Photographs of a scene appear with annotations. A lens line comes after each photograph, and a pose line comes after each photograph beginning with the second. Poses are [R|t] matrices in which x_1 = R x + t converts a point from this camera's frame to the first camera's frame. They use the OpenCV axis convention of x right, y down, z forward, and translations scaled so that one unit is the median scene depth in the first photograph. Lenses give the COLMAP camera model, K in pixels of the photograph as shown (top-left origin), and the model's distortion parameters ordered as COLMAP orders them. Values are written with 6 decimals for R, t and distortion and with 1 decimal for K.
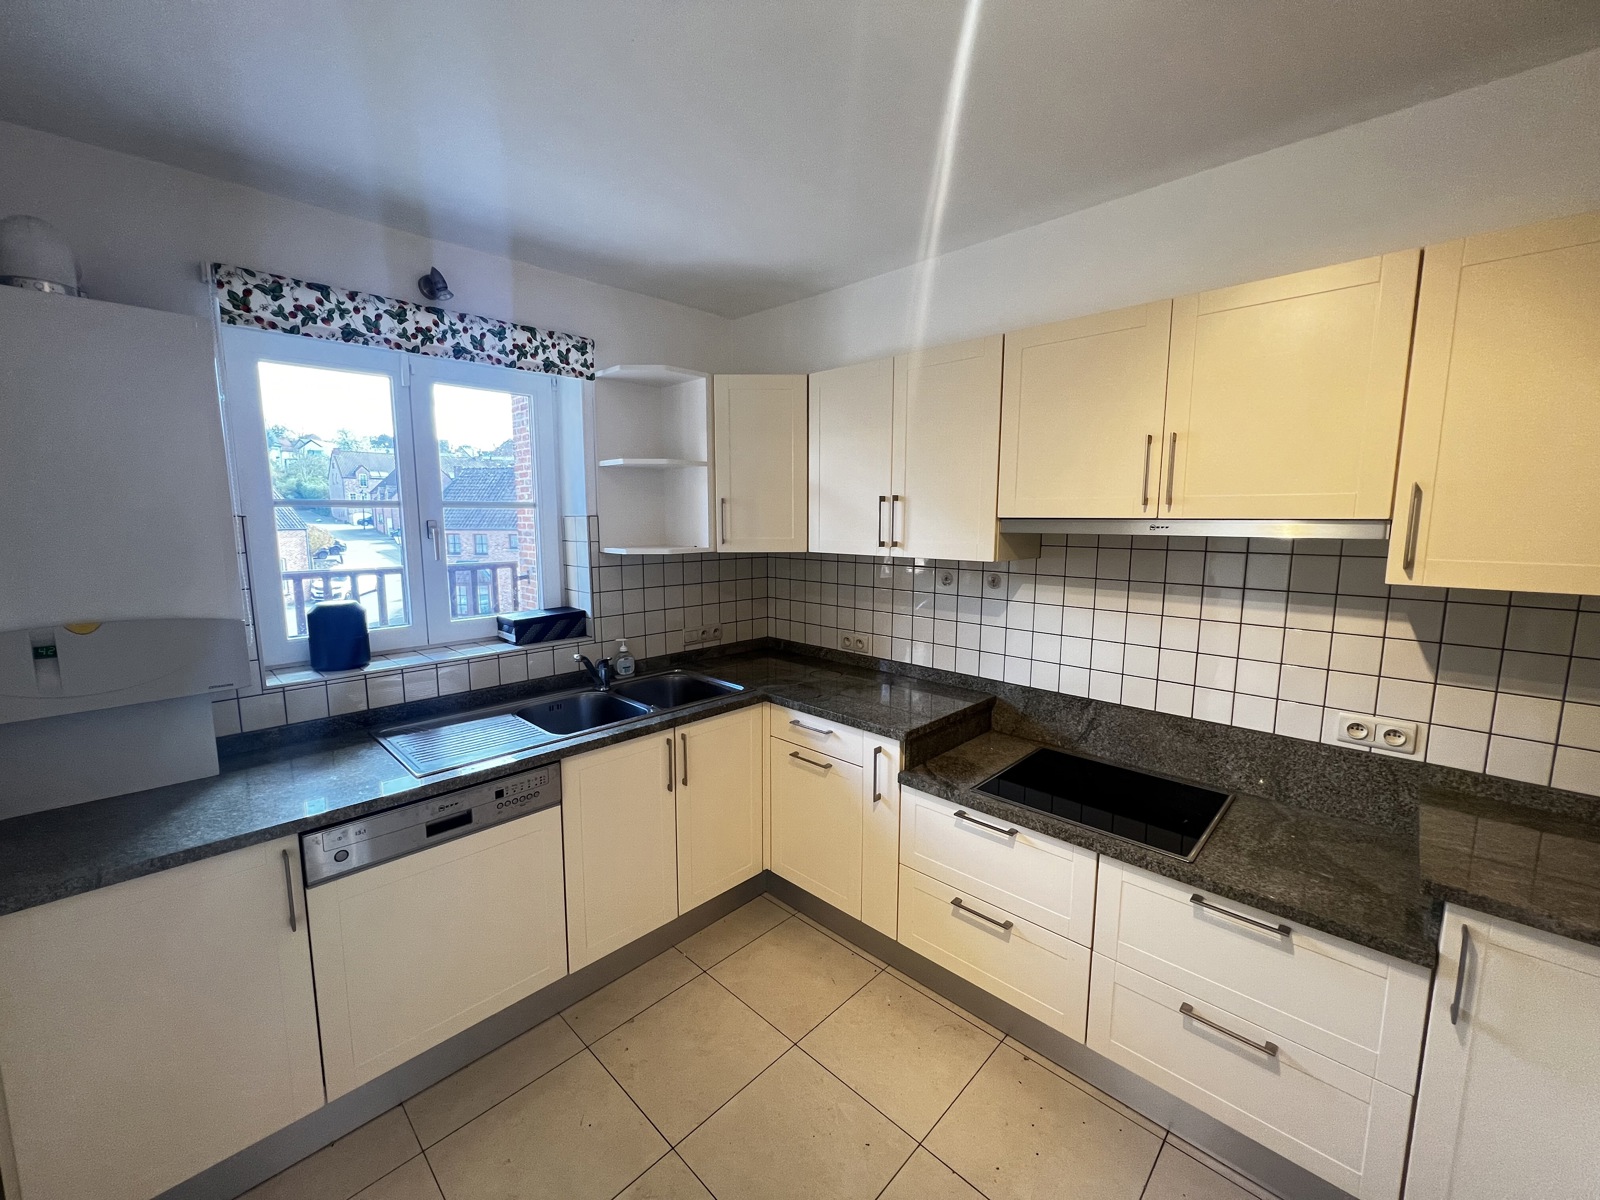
lens RADIAL K [[637.3, 0, 802.8], [0, 637.3, 598.3], [0, 0, 1]] dist [-0.001329, 0.000508]
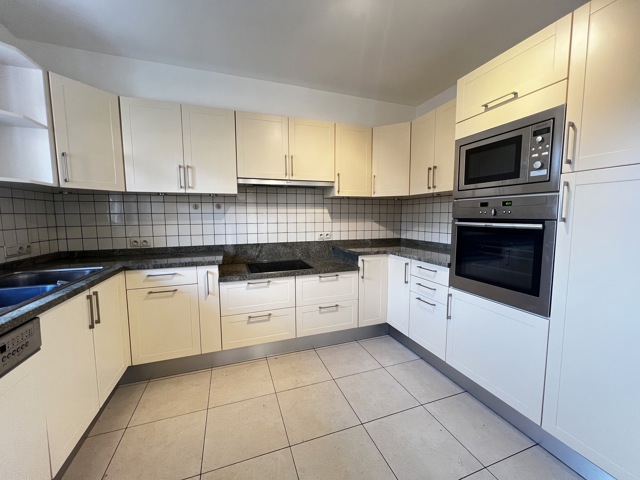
lens RADIAL K [[254.9, 0, 321.7], [0, 254.9, 239.2], [0, 0, 1]] dist [-0.001329, 0.000508]
pose [[0.439539, -0.090619, 0.893641, -0.496168], [0.122473, 0.991653, 0.040320, 0.126450], [-0.889835, 0.091725, 0.446969, 0.192316]]
